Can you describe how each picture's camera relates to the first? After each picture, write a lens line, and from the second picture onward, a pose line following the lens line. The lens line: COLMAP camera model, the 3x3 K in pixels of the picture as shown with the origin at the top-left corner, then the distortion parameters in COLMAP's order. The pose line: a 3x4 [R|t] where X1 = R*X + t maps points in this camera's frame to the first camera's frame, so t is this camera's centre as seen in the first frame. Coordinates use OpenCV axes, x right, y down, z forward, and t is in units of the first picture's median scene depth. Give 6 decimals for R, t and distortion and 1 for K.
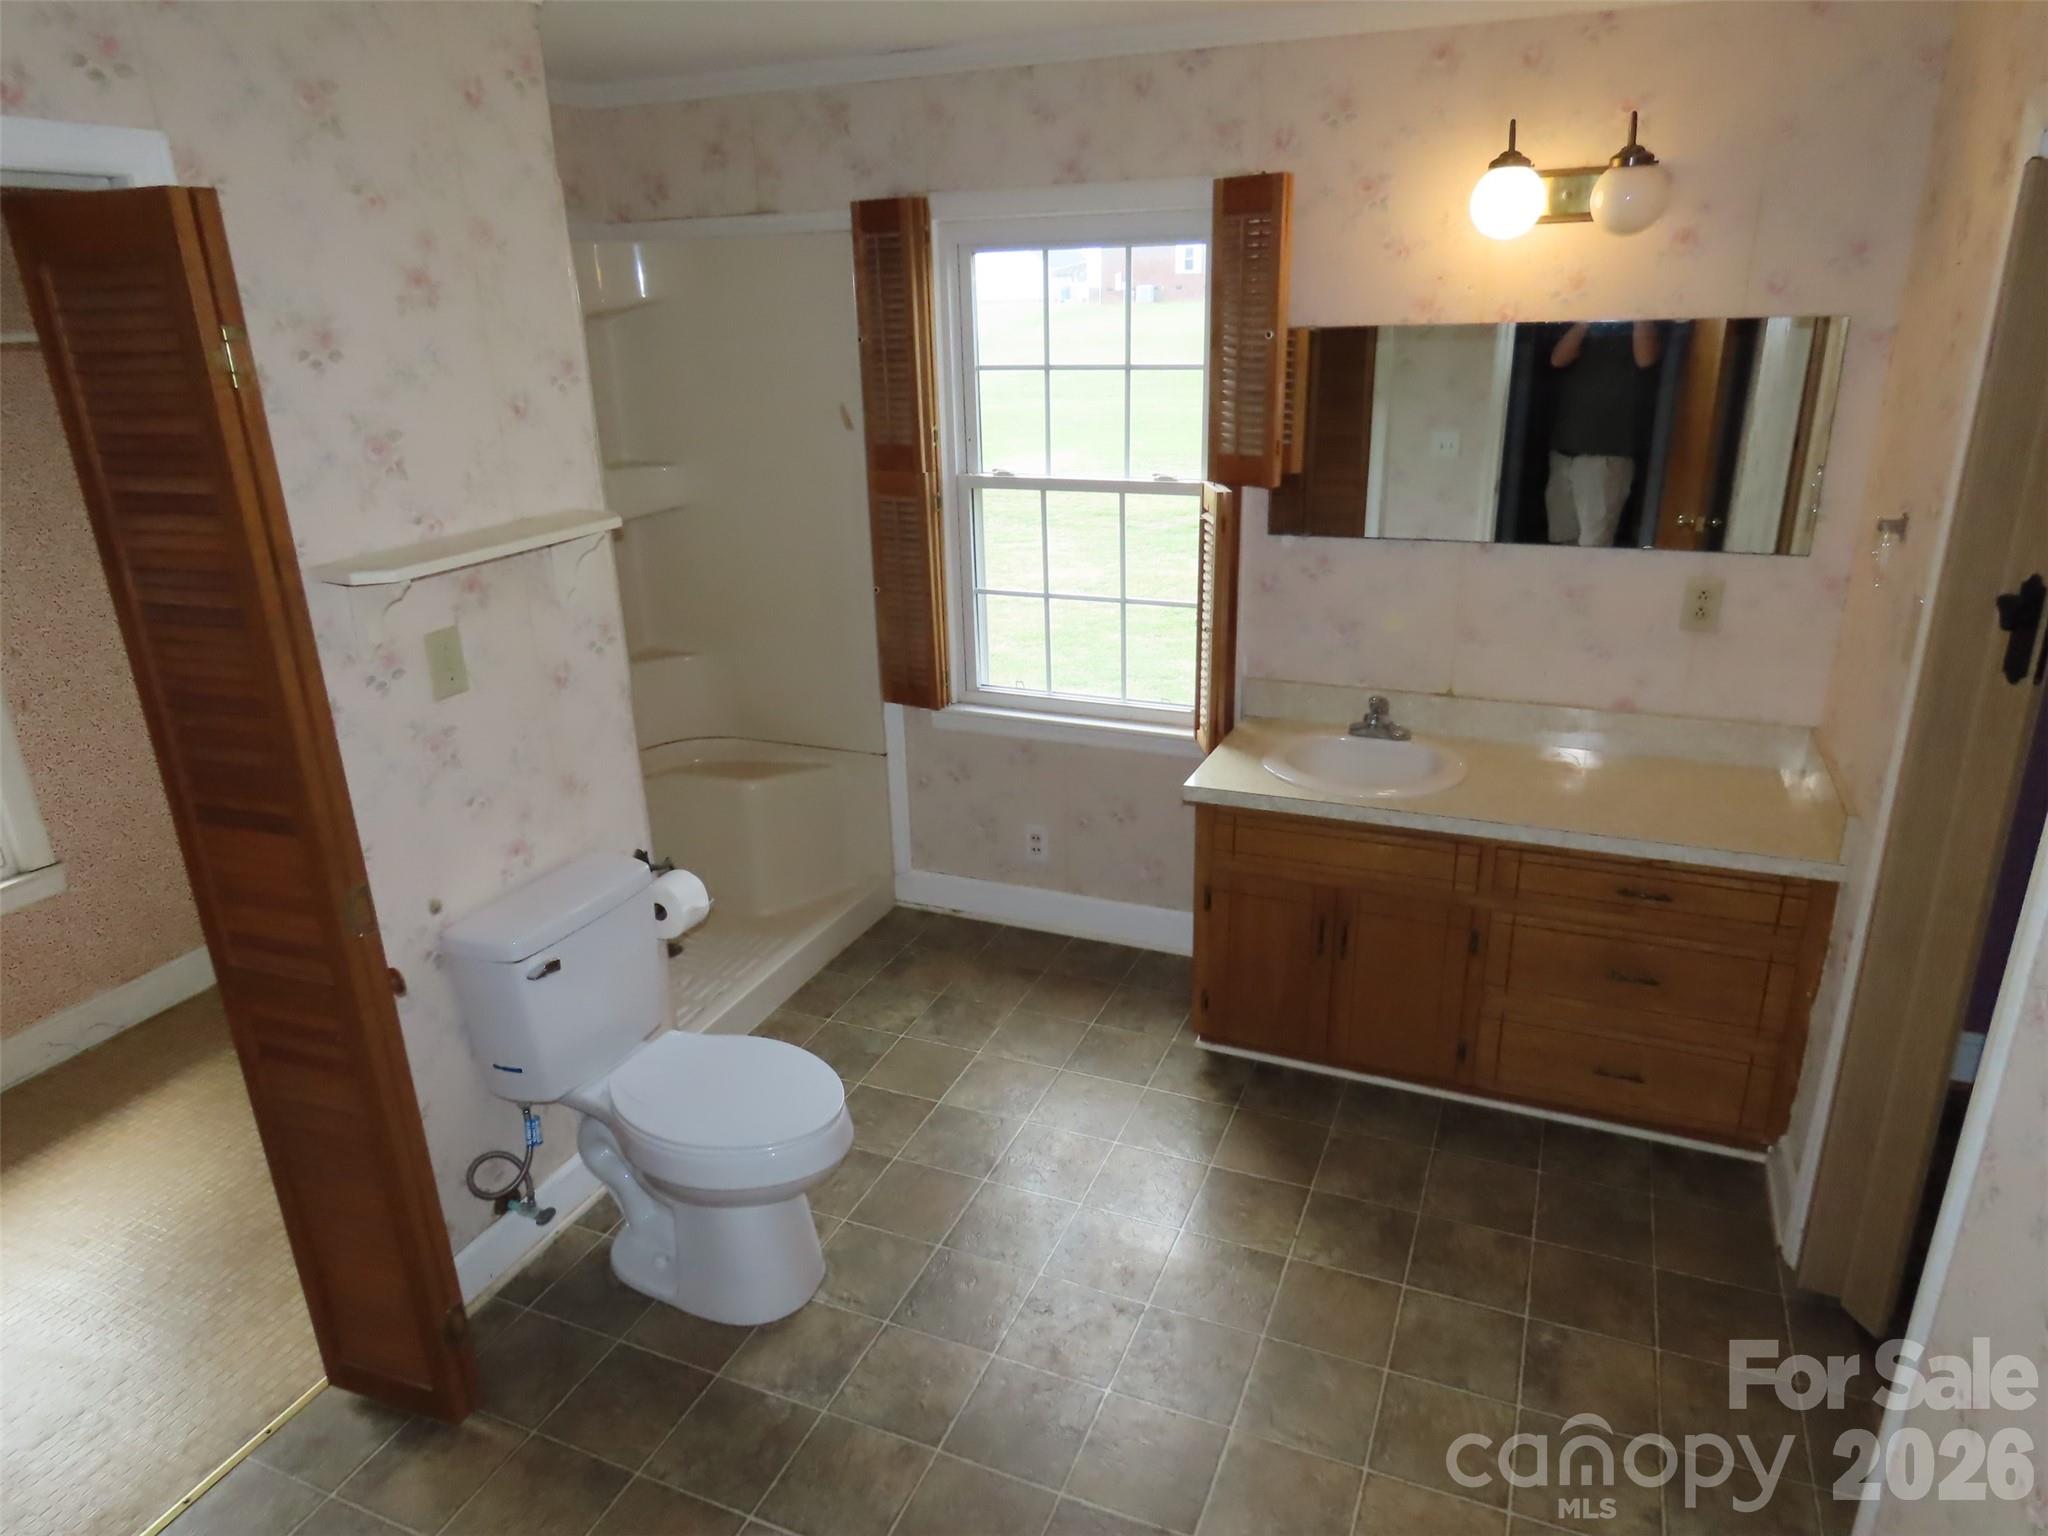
lens RADIAL K [[1292.8, 0, 1038.5], [0, 1292.8, 765.7], [0, 0, 1]] dist [-0.020816, 0.006866]
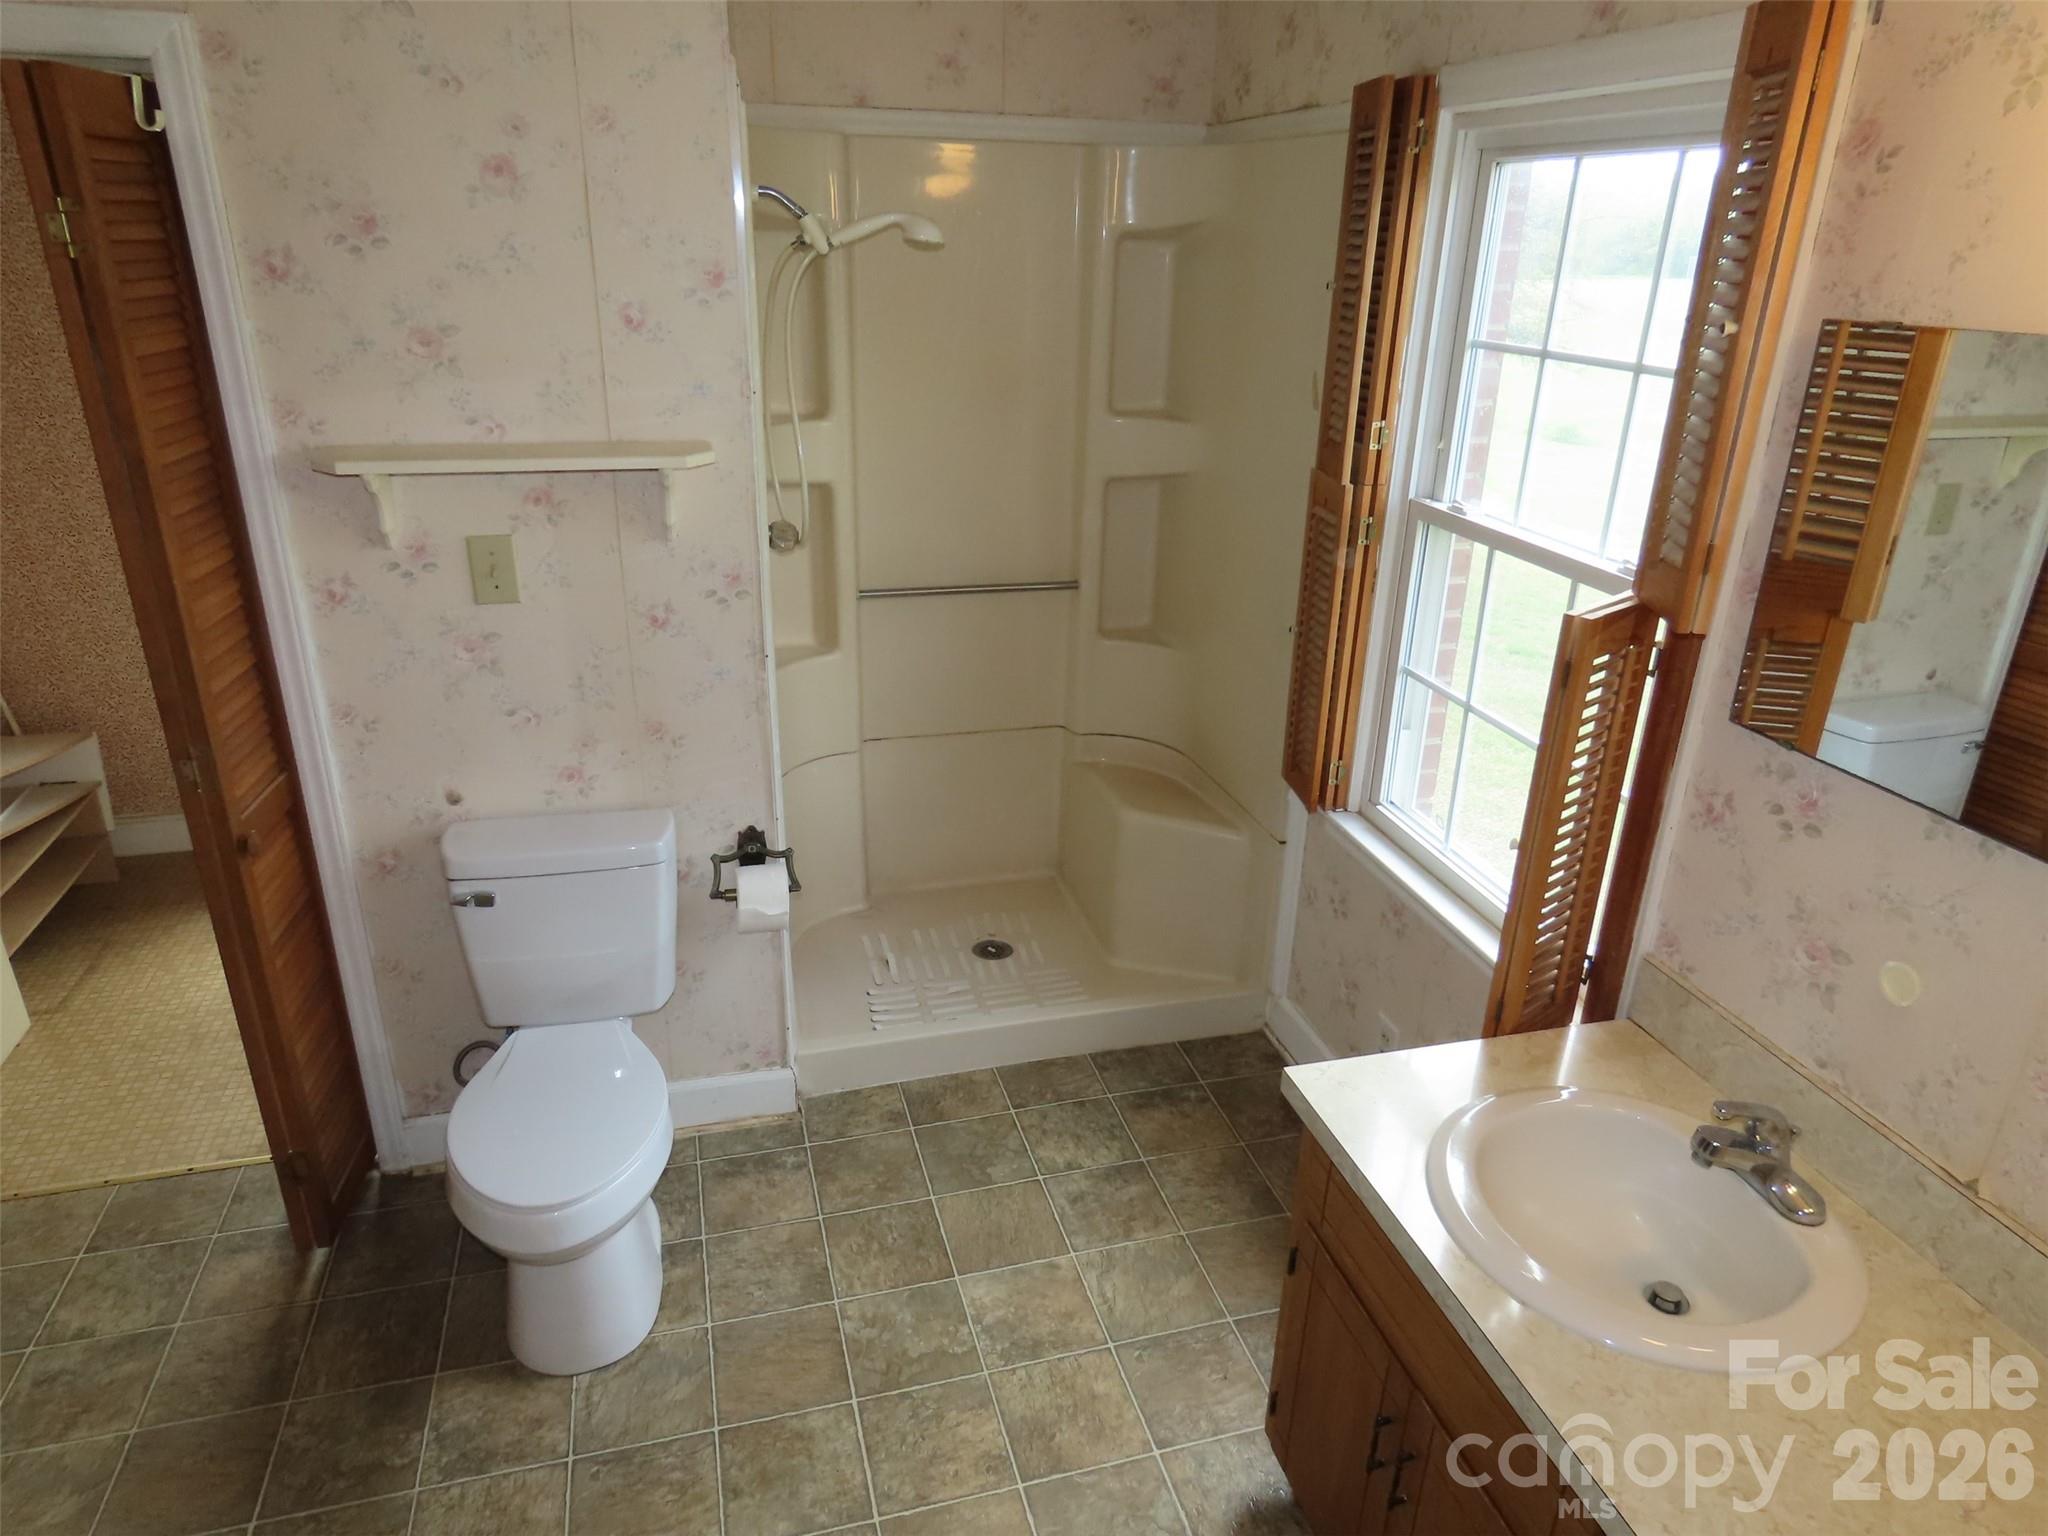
lens RADIAL K [[1292.8, 0, 1030.7], [0, 1292.8, 764.9], [0, 0, 1]] dist [-0.020816, 0.006866]
pose [[0.619137, 0.335756, -0.709886, 0.508494], [-0.307951, 0.935387, 0.173828, -0.223931], [0.722382, 0.110987, 0.682529, 0.608256]]
